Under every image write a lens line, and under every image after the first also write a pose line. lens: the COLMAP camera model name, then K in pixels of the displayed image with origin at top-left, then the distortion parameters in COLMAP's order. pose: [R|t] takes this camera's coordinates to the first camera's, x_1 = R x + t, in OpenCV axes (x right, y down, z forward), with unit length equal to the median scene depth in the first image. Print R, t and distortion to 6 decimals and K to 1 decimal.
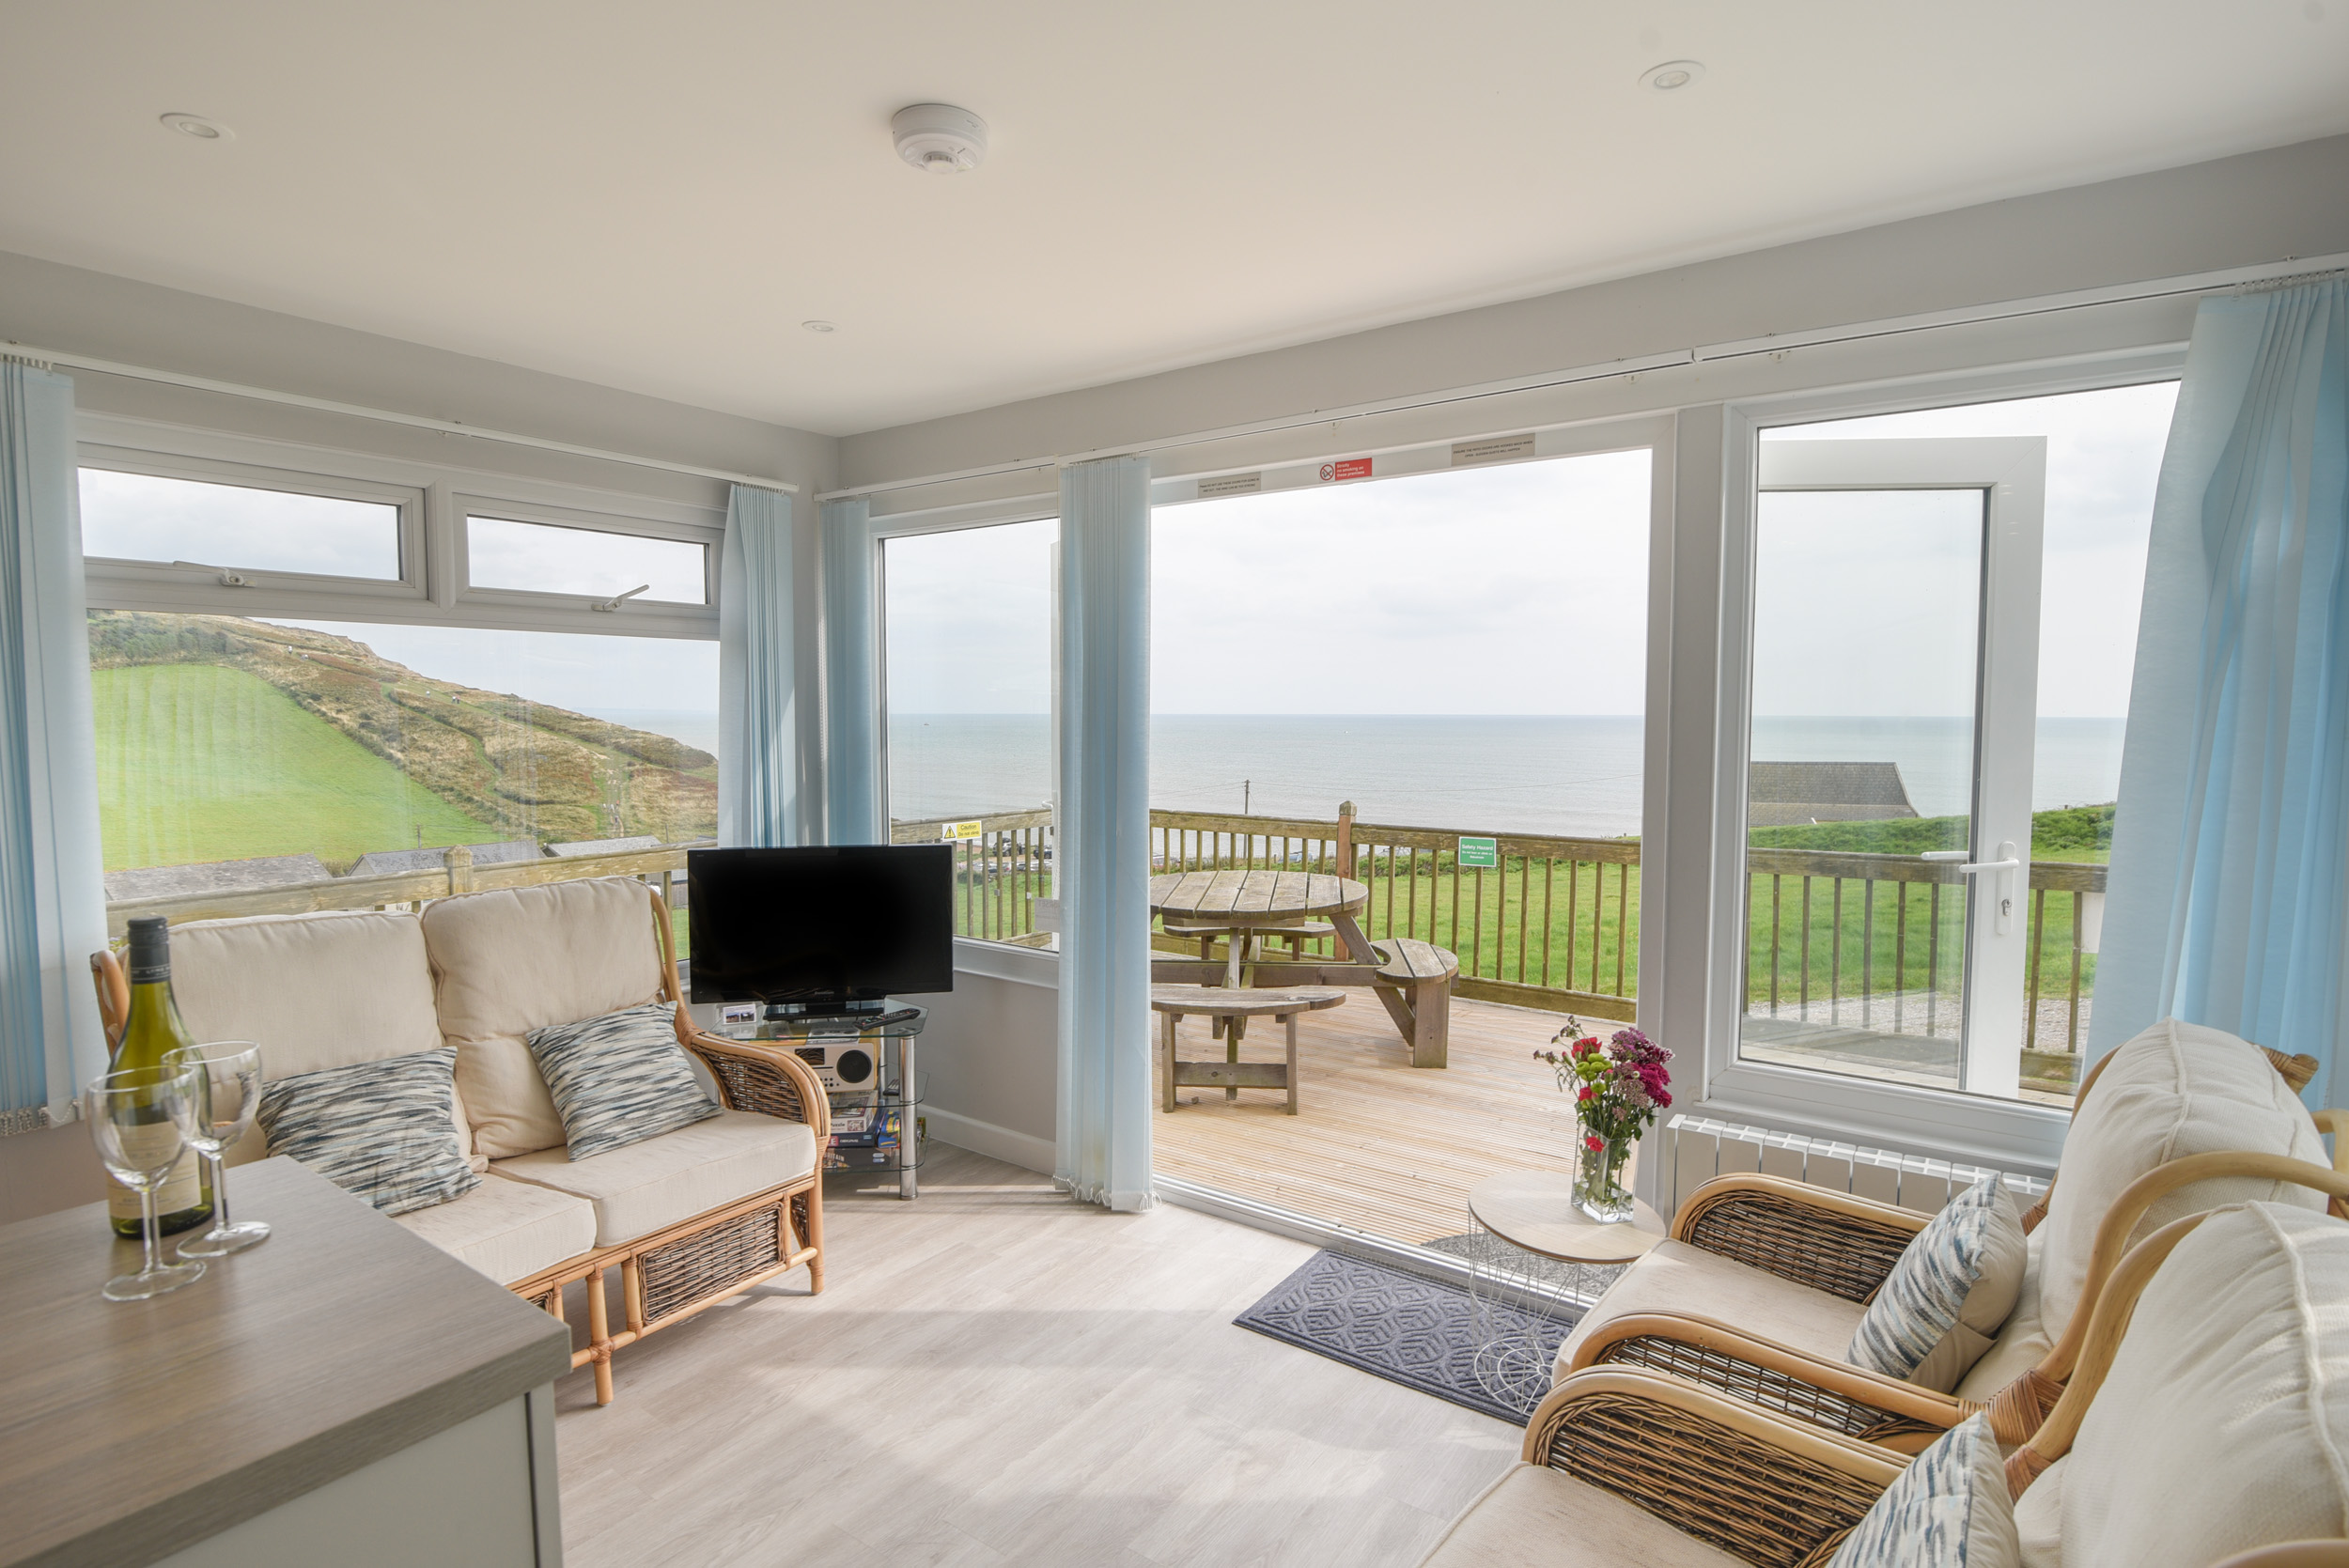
lens RADIAL K [[1164.3, 0, 1174.5], [0, 1164.3, 784.0], [0, 0, 1]] dist [-0.004014, -0.012914]
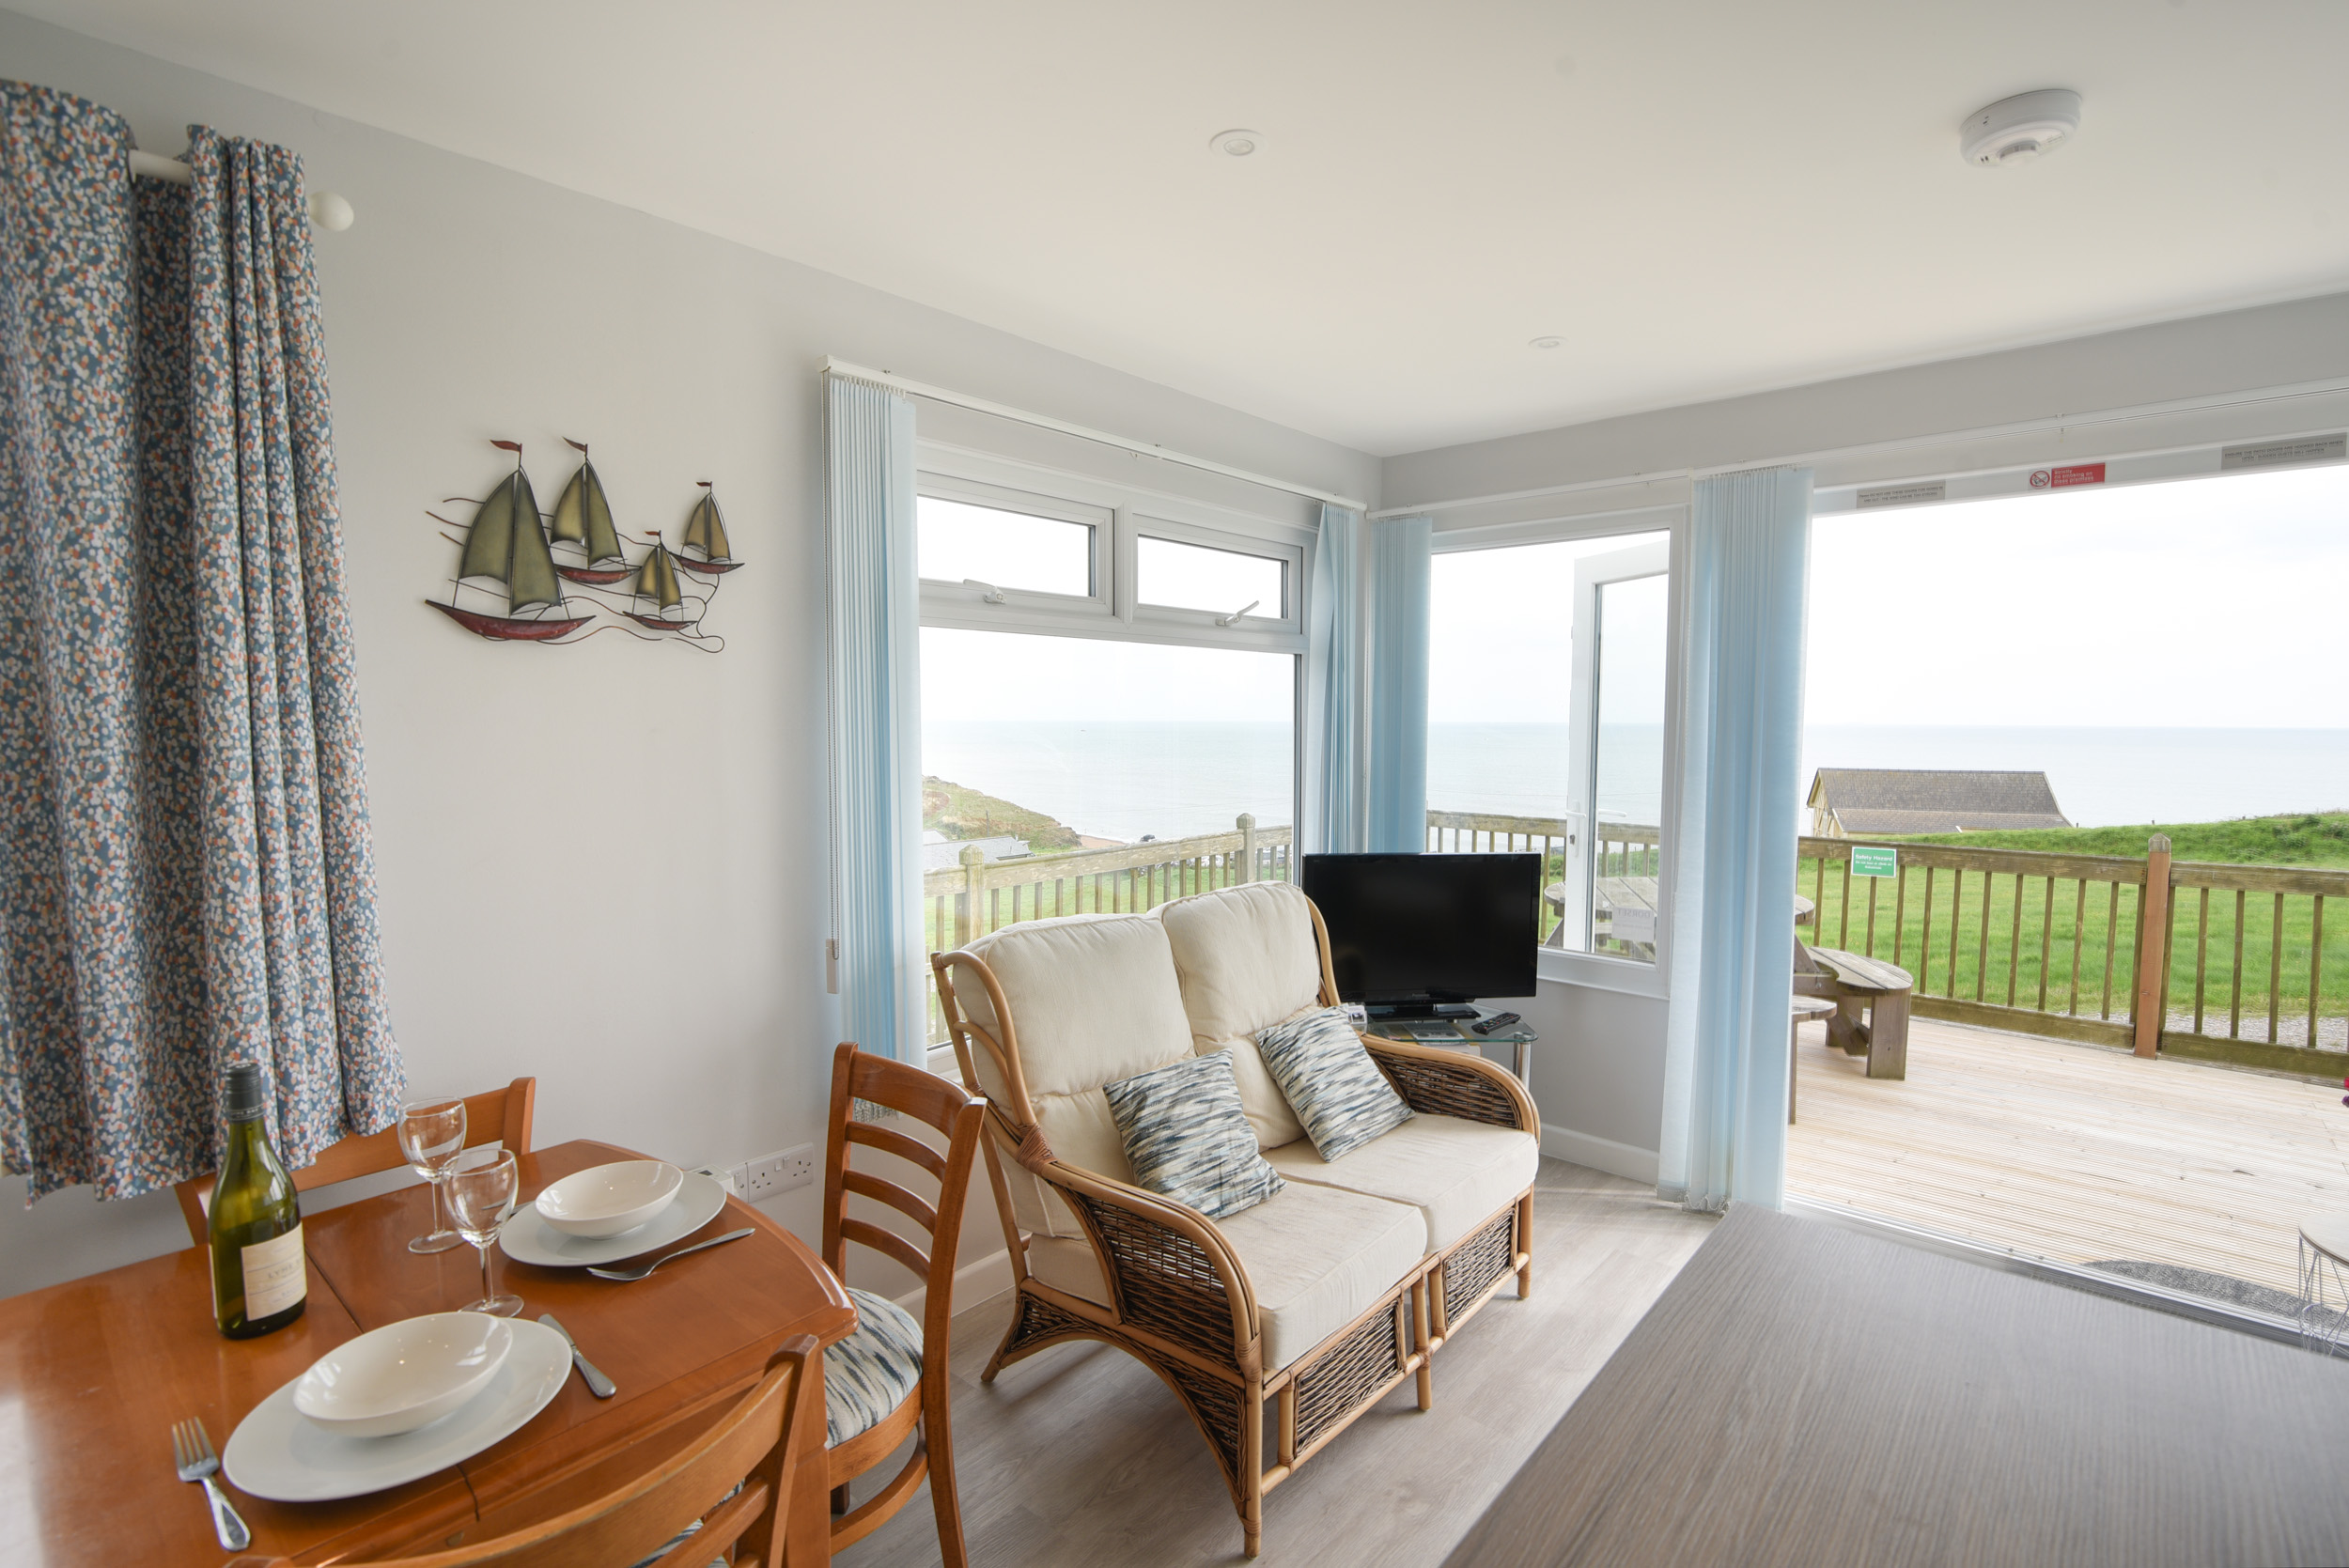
lens RADIAL K [[1080.7, 0, 1206.2], [0, 1080.7, 791.4], [0, 0, 1]] dist [-0.009530, -0.001478]
pose [[0.994917, 0.008727, -0.100318, -0.508213], [-0.008243, 0.999952, 0.005241, -0.006427], [0.100359, -0.004387, 0.994942, 0.039256]]
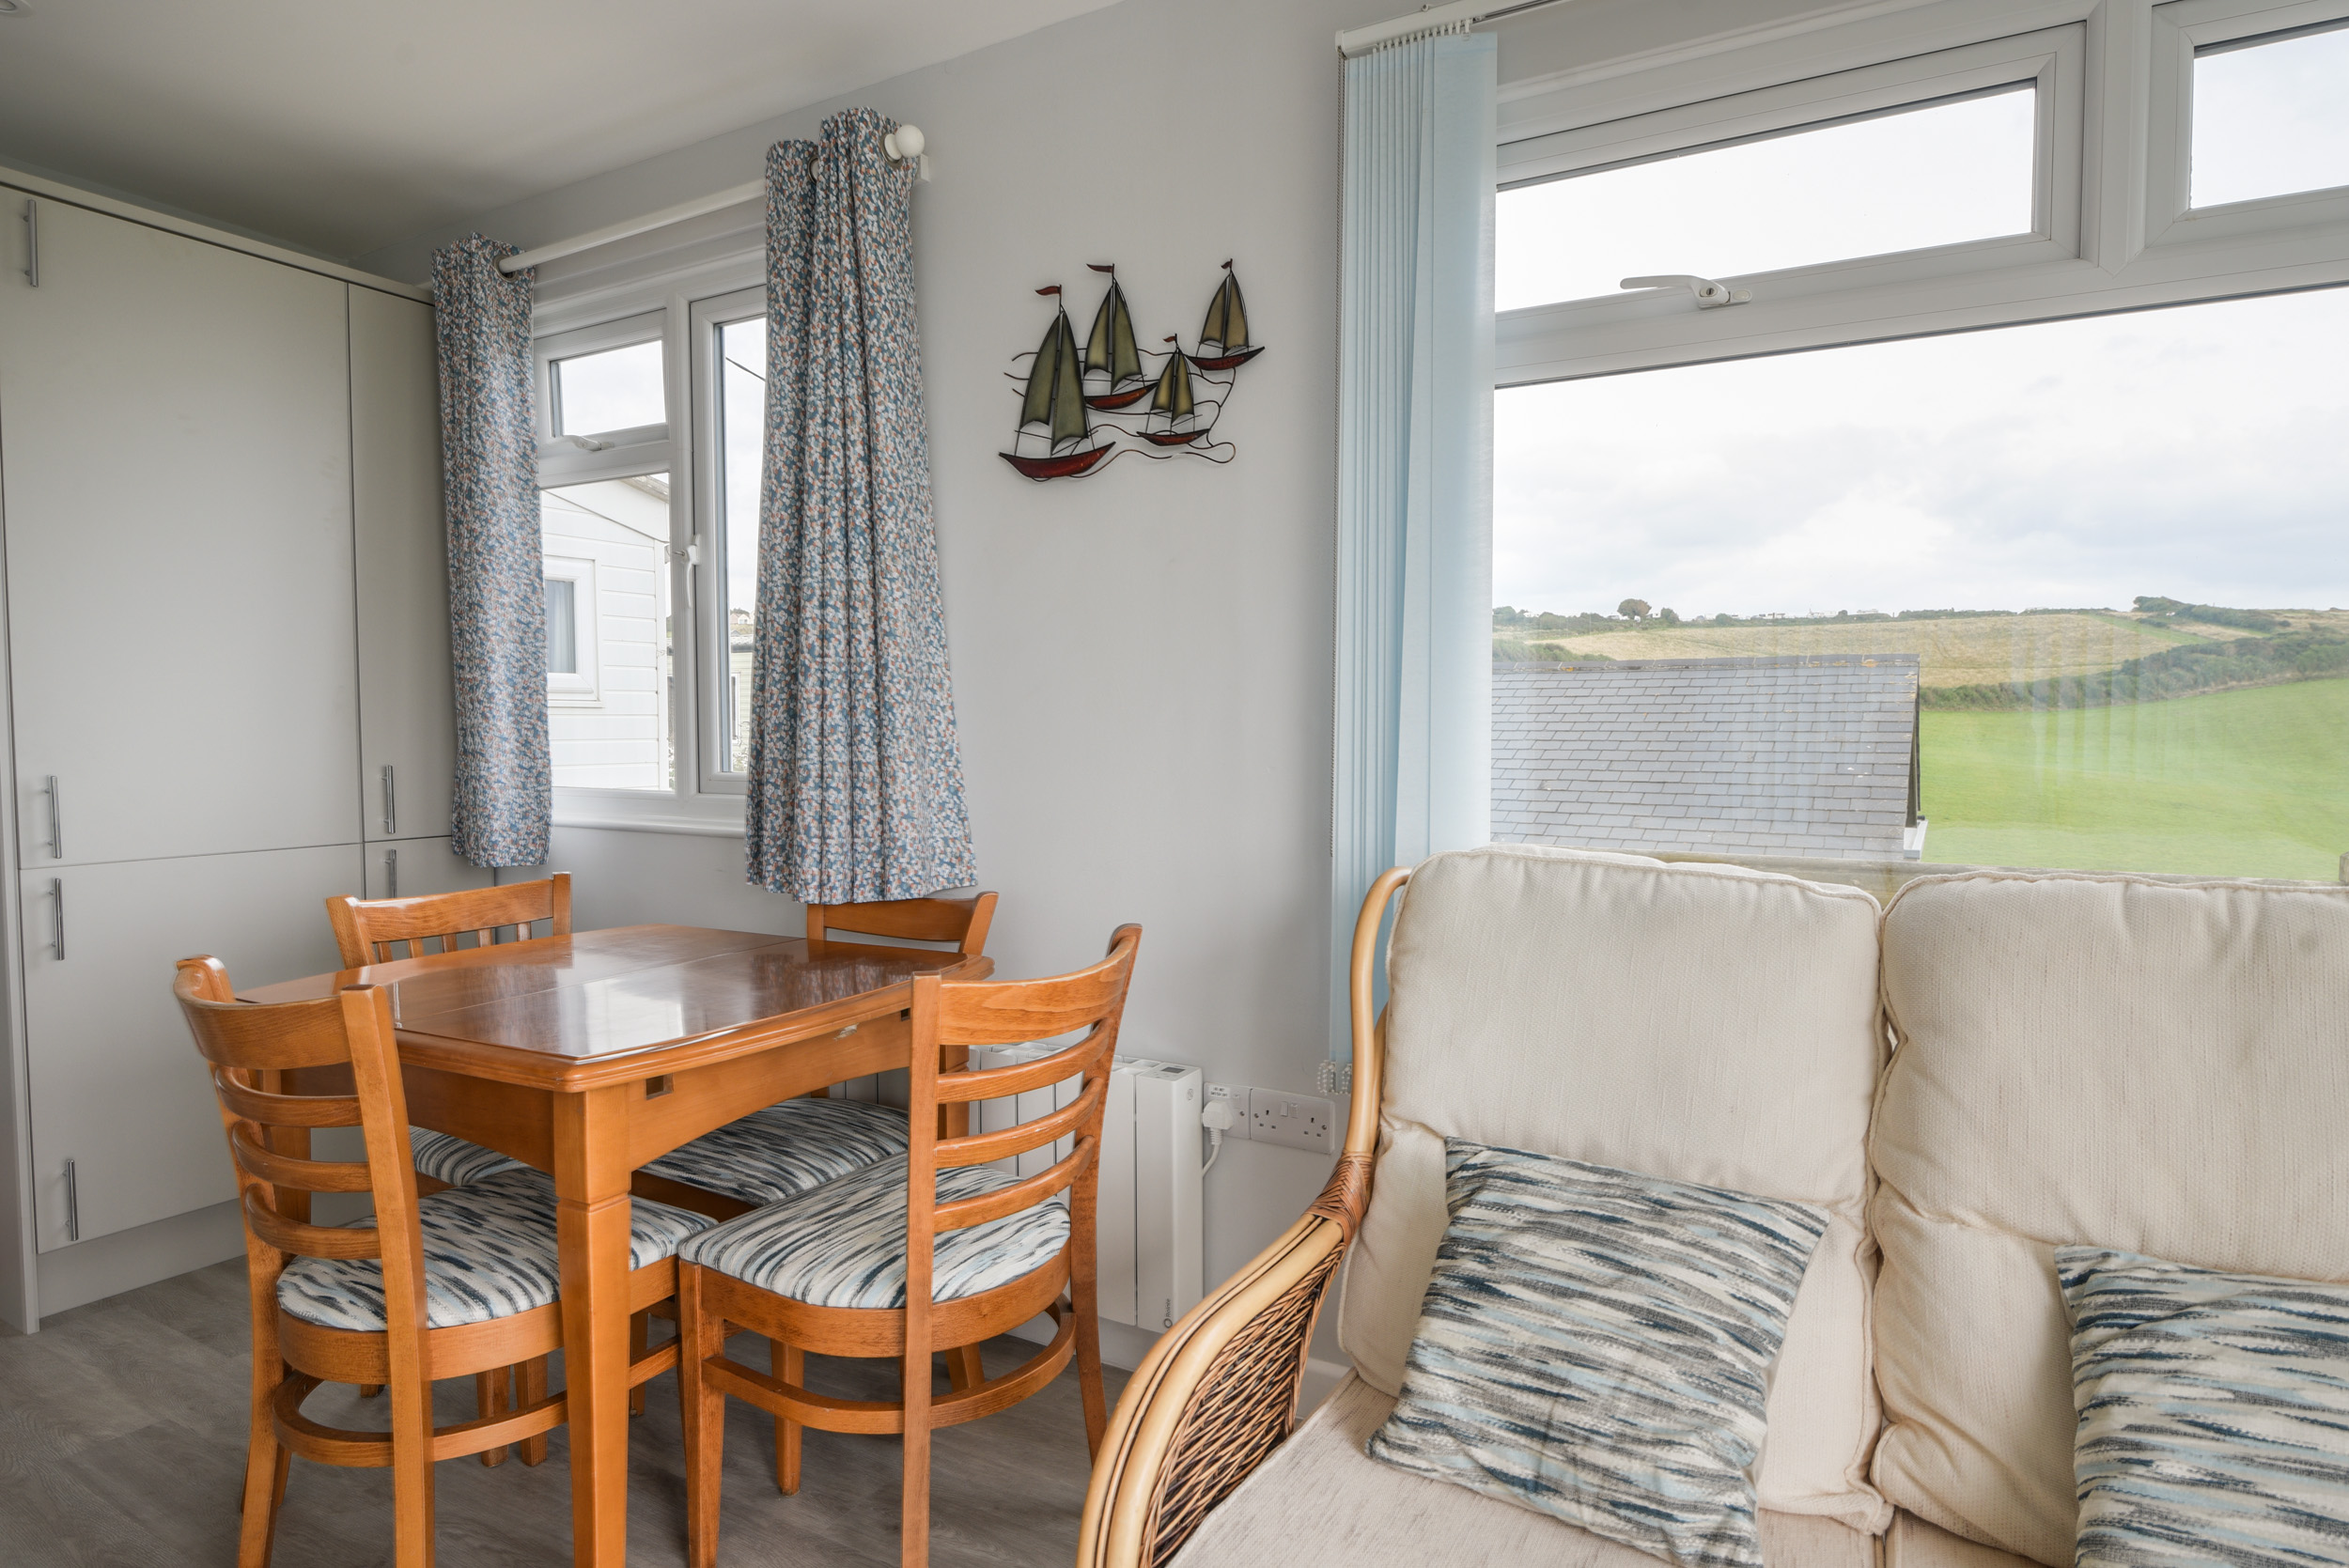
lens RADIAL K [[1263.4, 0, 1204.9], [0, 1263.4, 777.6], [0, 0, 1]] dist [-0.013579, -0.001085]
pose [[0.119319, 0.046260, -0.991778, -0.183728], [-0.062209, 0.997300, 0.039033, 0.059778], [0.990905, 0.057040, 0.121875, 0.657114]]
